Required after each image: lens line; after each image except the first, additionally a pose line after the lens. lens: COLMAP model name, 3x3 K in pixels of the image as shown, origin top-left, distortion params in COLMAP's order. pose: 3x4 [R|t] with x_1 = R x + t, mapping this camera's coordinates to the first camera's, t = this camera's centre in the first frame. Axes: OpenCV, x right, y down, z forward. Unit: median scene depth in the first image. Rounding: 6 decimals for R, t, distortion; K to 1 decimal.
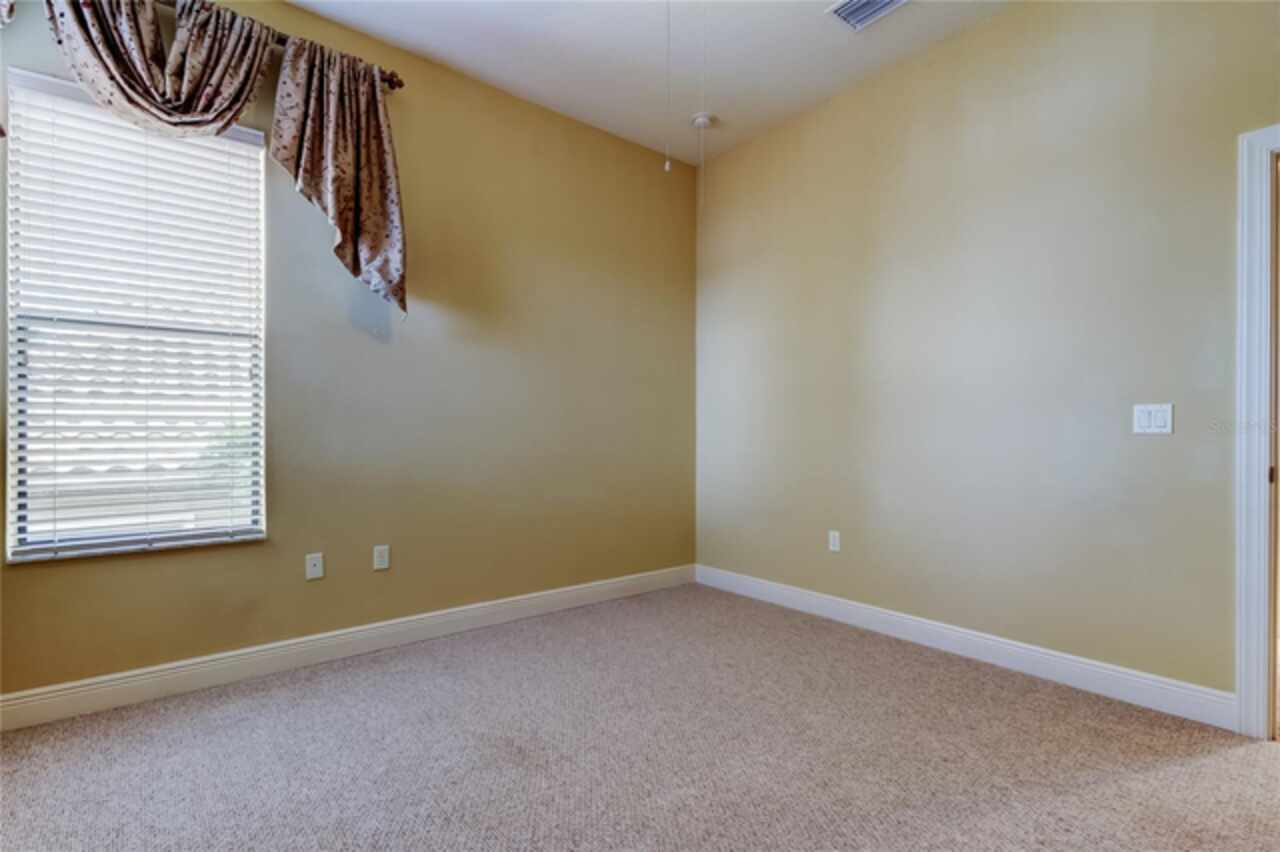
lens RADIAL K [[604.3, 0, 621.1], [0, 604.3, 423.8], [0, 0, 1]] dist [0.004398, 0.000462]
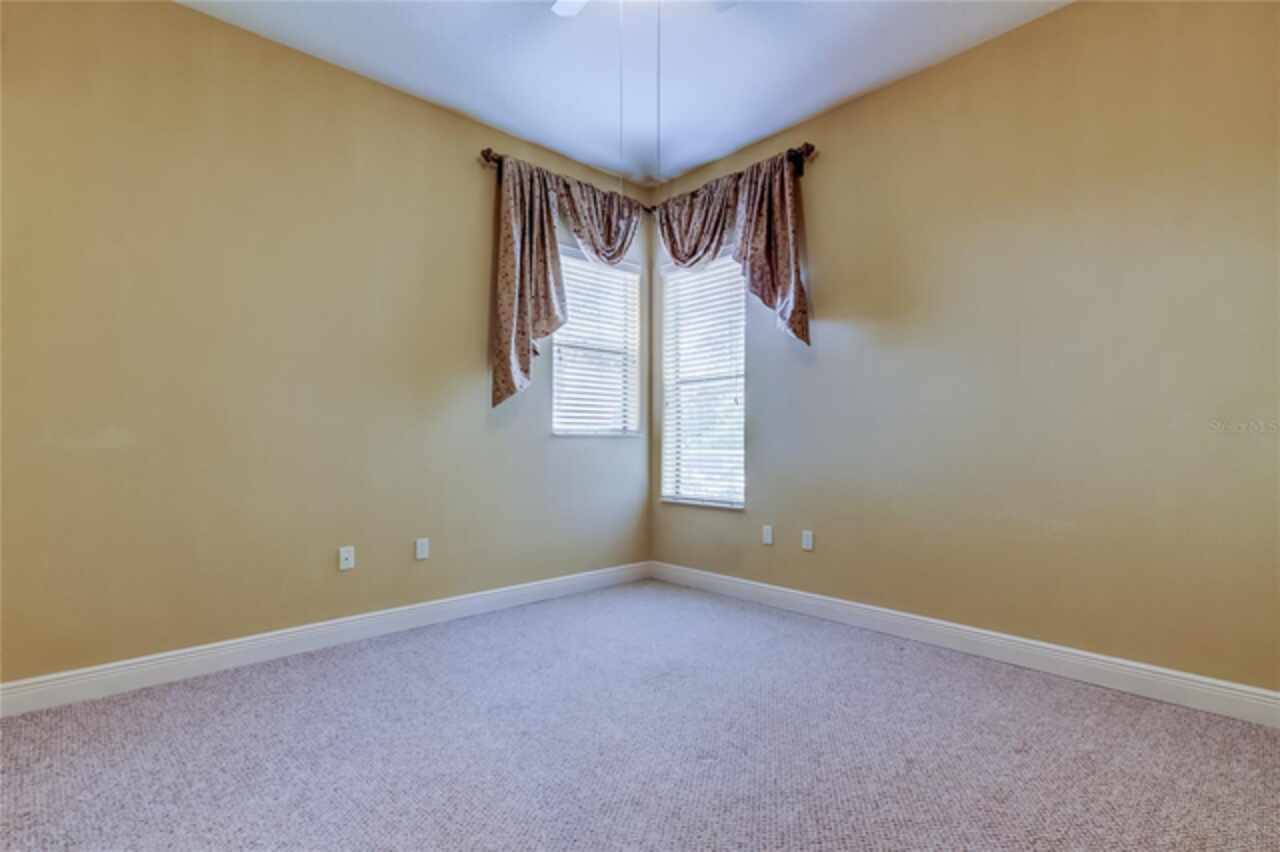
lens RADIAL K [[586.7, 0, 647.7], [0, 586.7, 438.0], [0, 0, 1]] dist [0.015394, -0.000070]
pose [[0.089442, -0.005539, -0.995977, 0.861572], [0.014785, 0.999882, -0.004233, 0.014042], [0.995882, -0.014347, 0.089513, 0.635736]]
